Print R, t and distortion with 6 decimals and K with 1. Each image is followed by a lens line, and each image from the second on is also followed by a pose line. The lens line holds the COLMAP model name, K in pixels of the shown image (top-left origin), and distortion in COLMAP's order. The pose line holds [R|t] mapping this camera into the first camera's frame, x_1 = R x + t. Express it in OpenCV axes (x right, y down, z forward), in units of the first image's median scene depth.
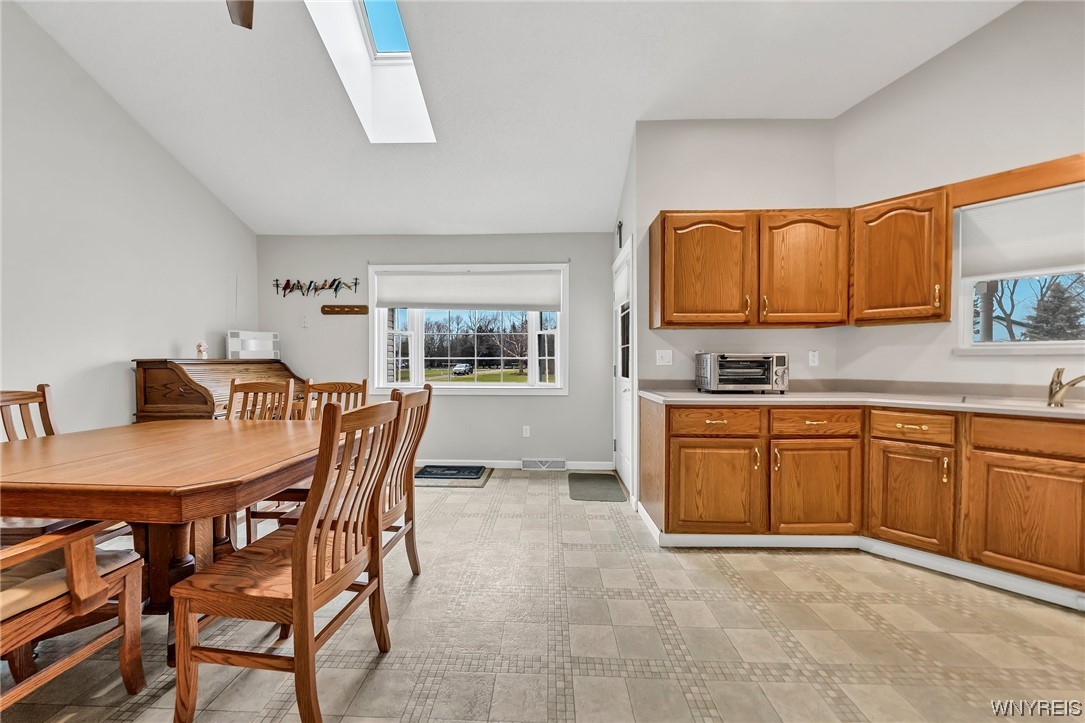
lens RADIAL K [[388.4, 0, 542.8], [0, 388.4, 366.4], [0, 0, 1]] dist [-0.001152, 0.000035]
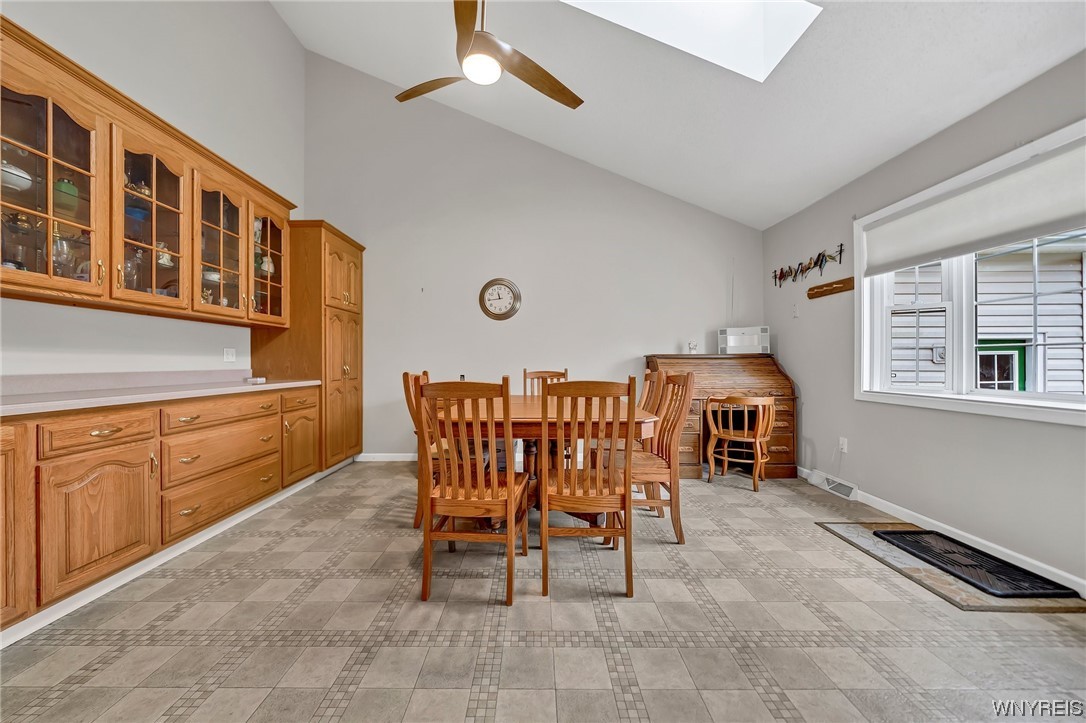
lens RADIAL K [[387.2, 0, 528.7], [0, 387.2, 362.8], [0, 0, 1]] dist [-0.000420, 0.000432]
pose [[0.014426, -0.000090, -0.999896, 0.445474], [-0.008702, 0.999962, -0.000215, 0.016593], [0.999858, 0.008704, 0.014424, 0.635583]]
